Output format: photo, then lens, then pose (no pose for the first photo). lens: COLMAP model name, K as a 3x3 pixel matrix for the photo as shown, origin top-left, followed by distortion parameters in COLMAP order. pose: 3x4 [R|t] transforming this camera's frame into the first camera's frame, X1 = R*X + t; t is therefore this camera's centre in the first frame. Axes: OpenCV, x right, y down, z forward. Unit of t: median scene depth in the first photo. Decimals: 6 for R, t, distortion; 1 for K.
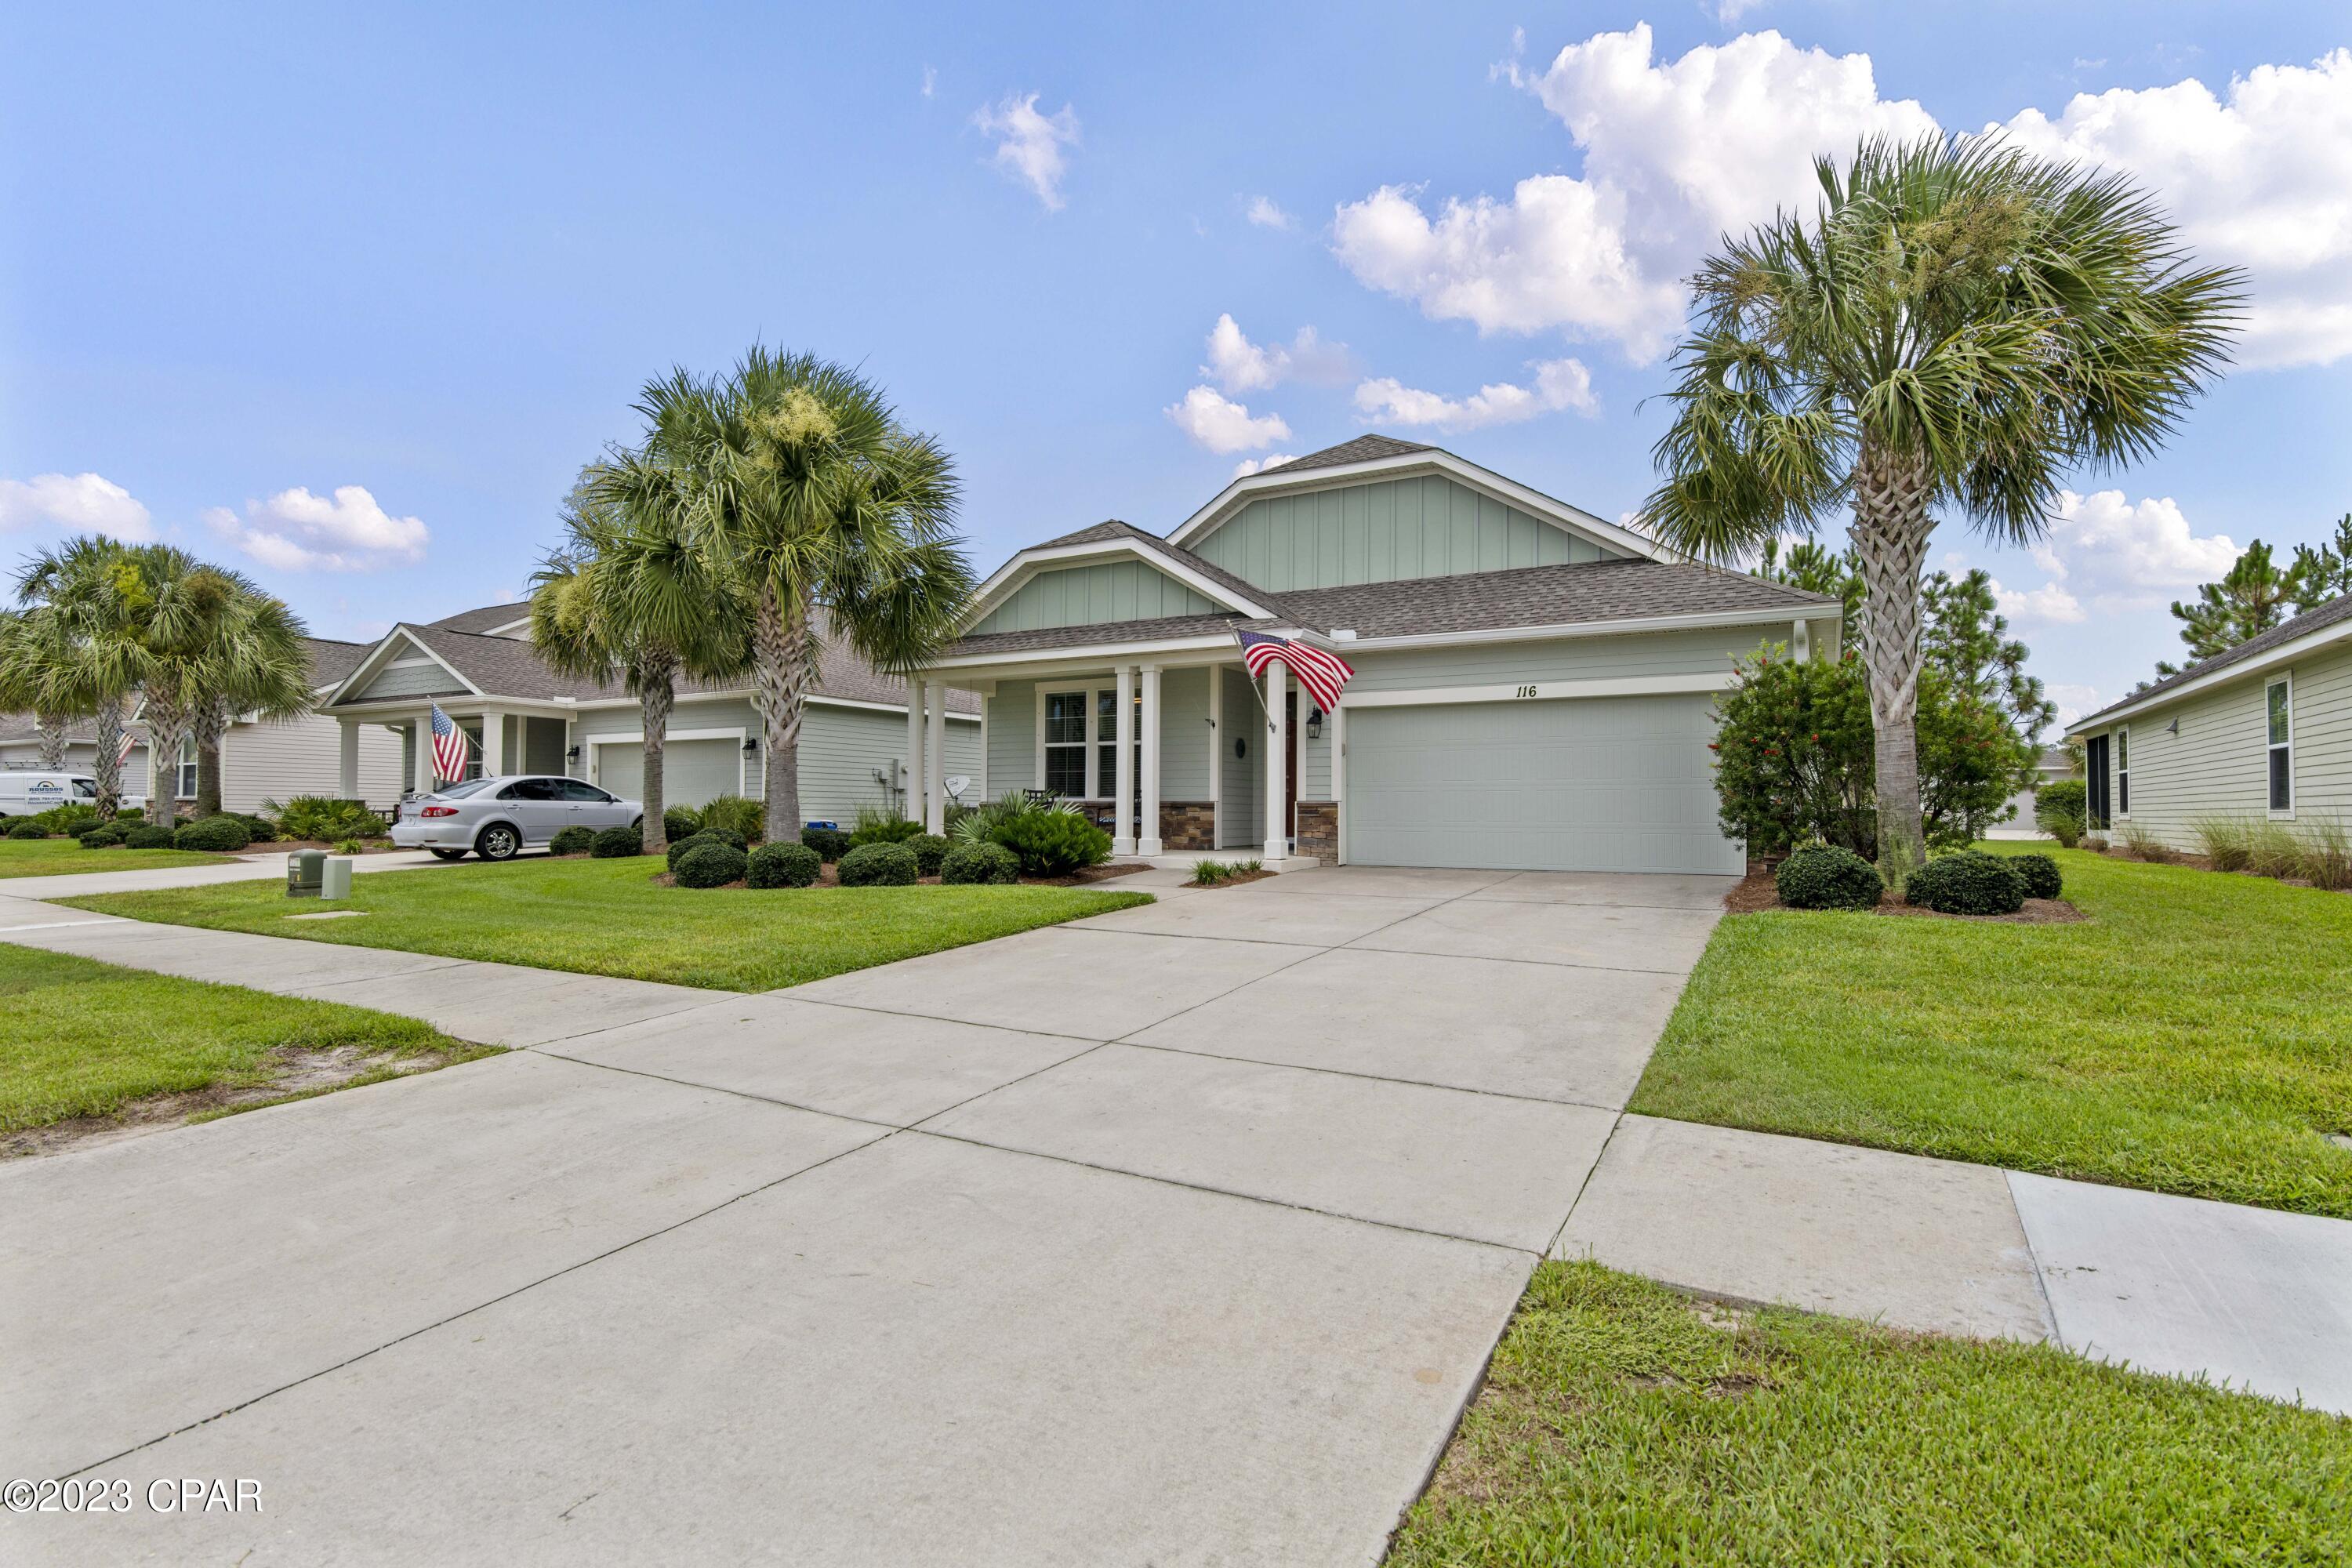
lens RADIAL K [[1140.0, 0, 1174.2], [0, 1140.0, 788.7], [0, 0, 1]] dist [0.003011, -0.000238]
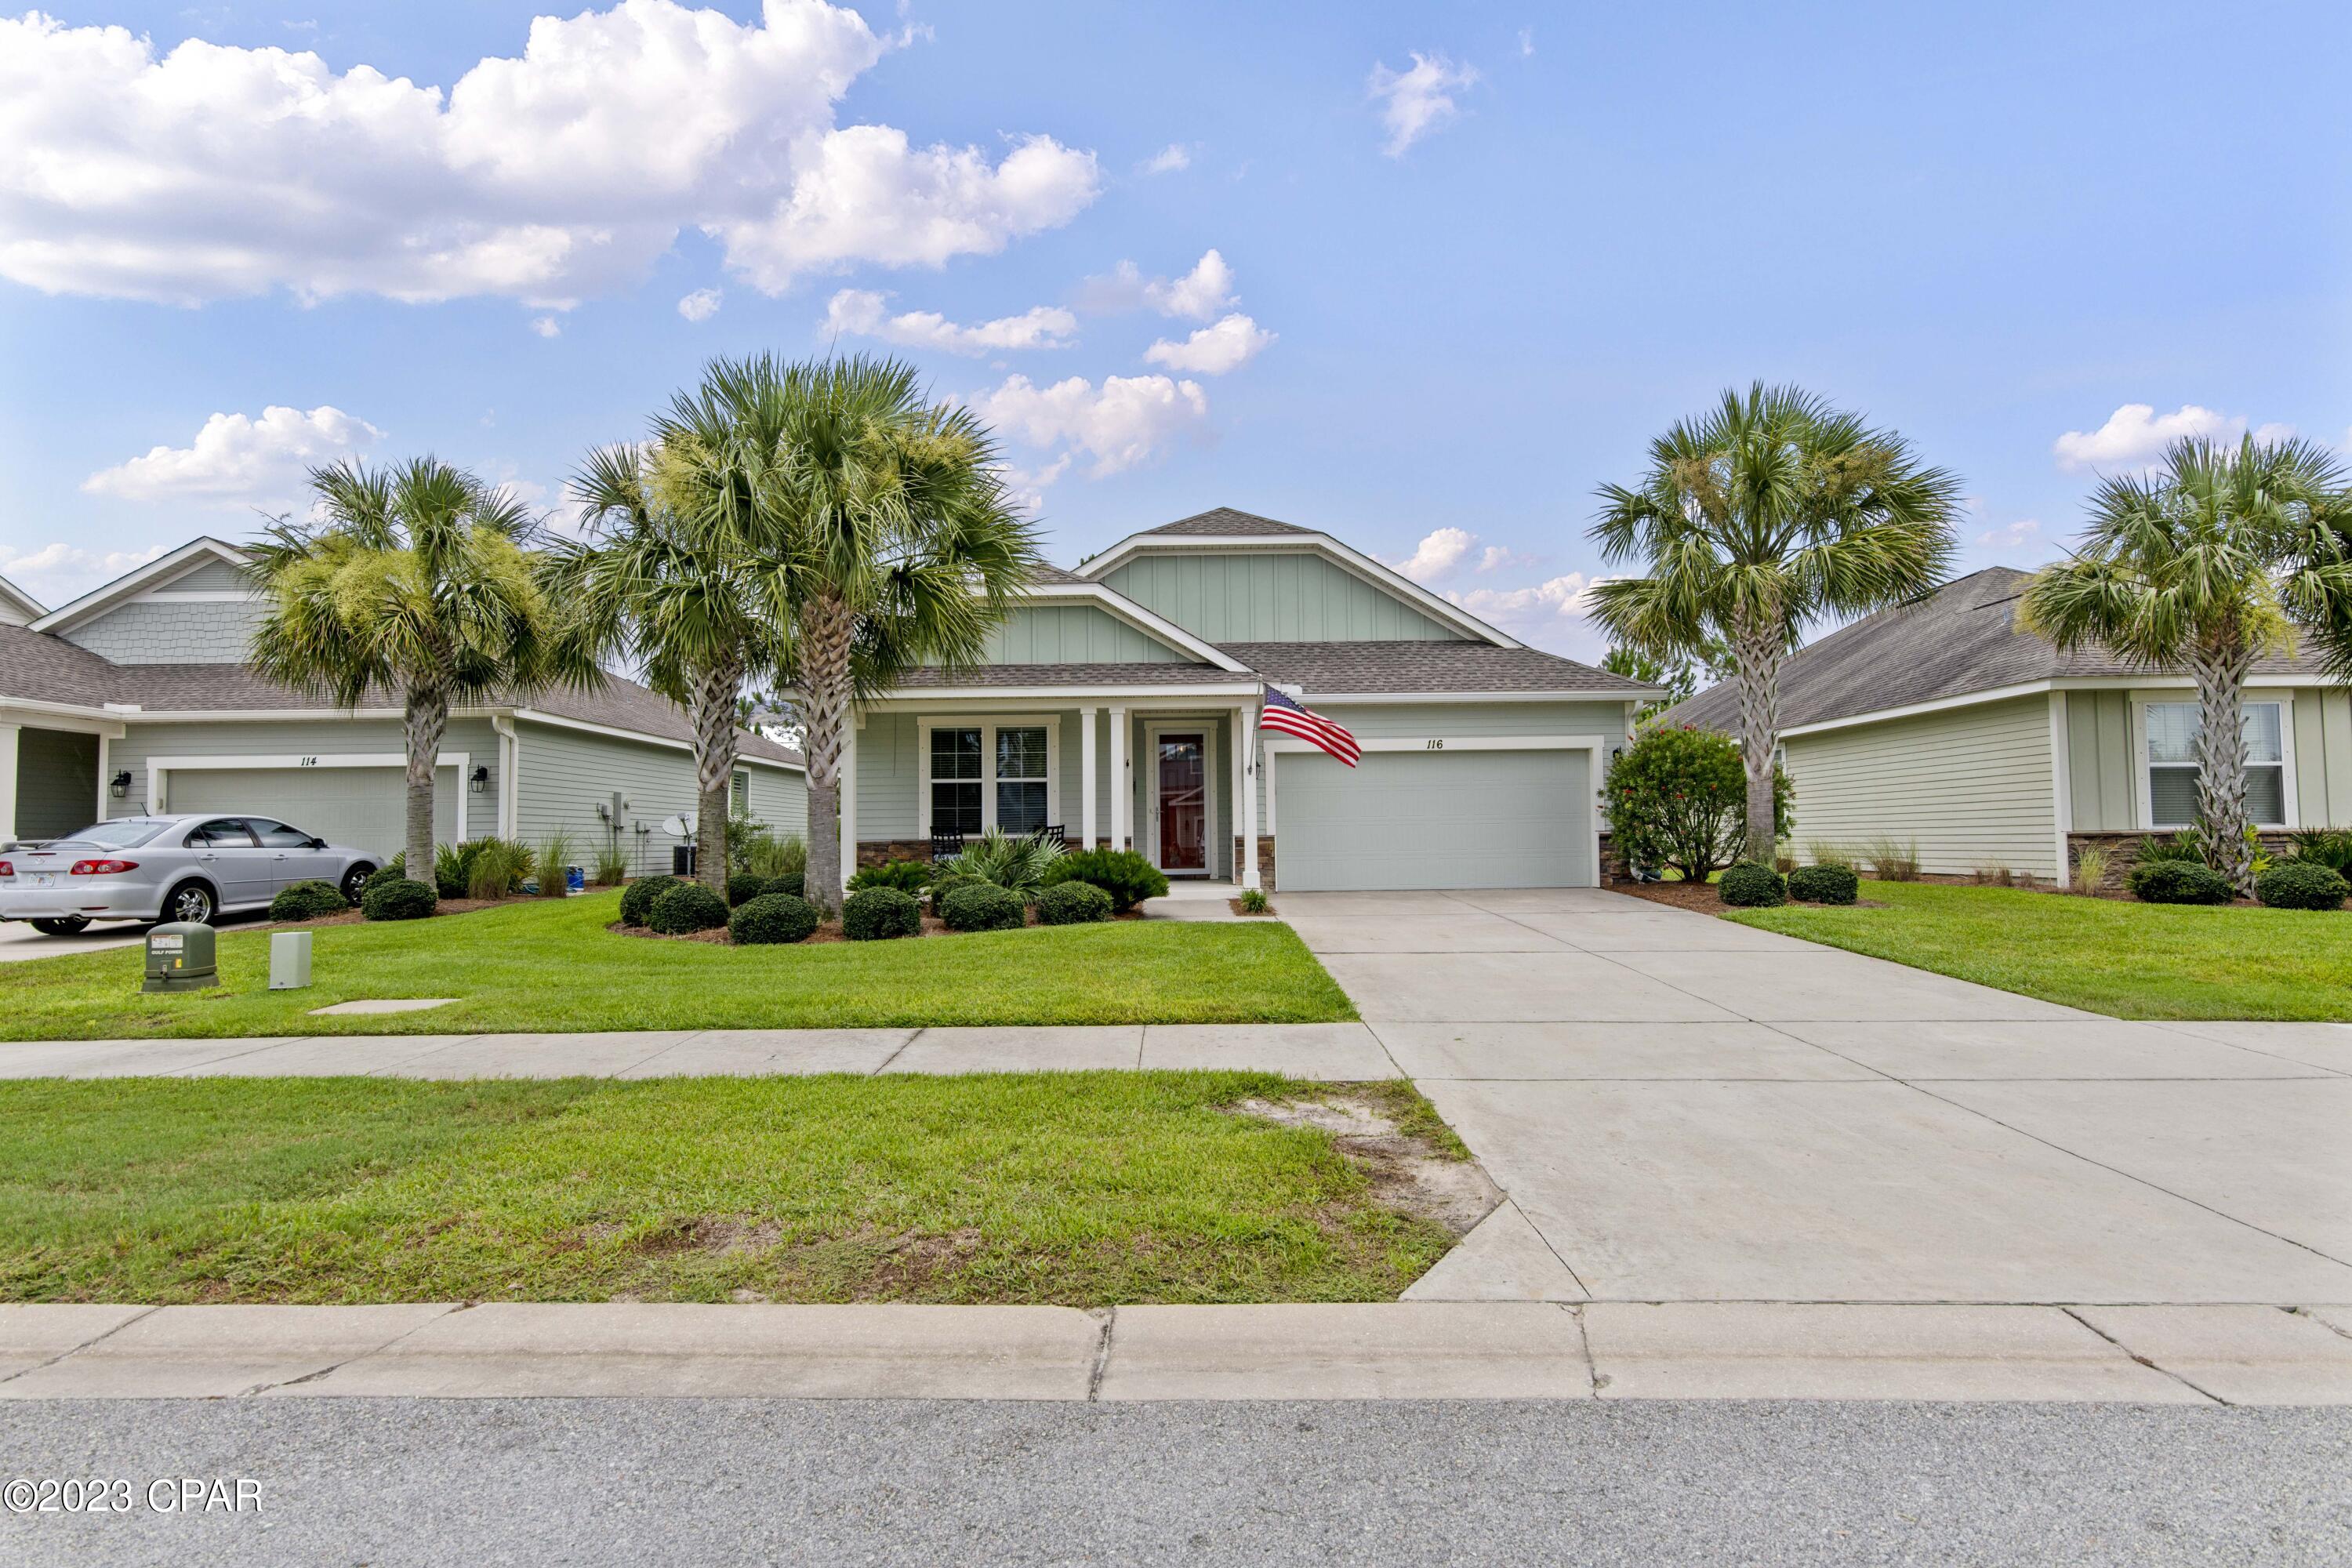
lens RADIAL K [[1140.0, 0, 1174.2], [0, 1140.0, 788.7], [0, 0, 1]] dist [0.003011, -0.000238]
pose [[0.869546, 0.006924, 0.493803, -0.467067], [0.006107, 0.999675, -0.024770, -0.007163], [-0.493814, 0.024554, 0.869221, 0.060641]]
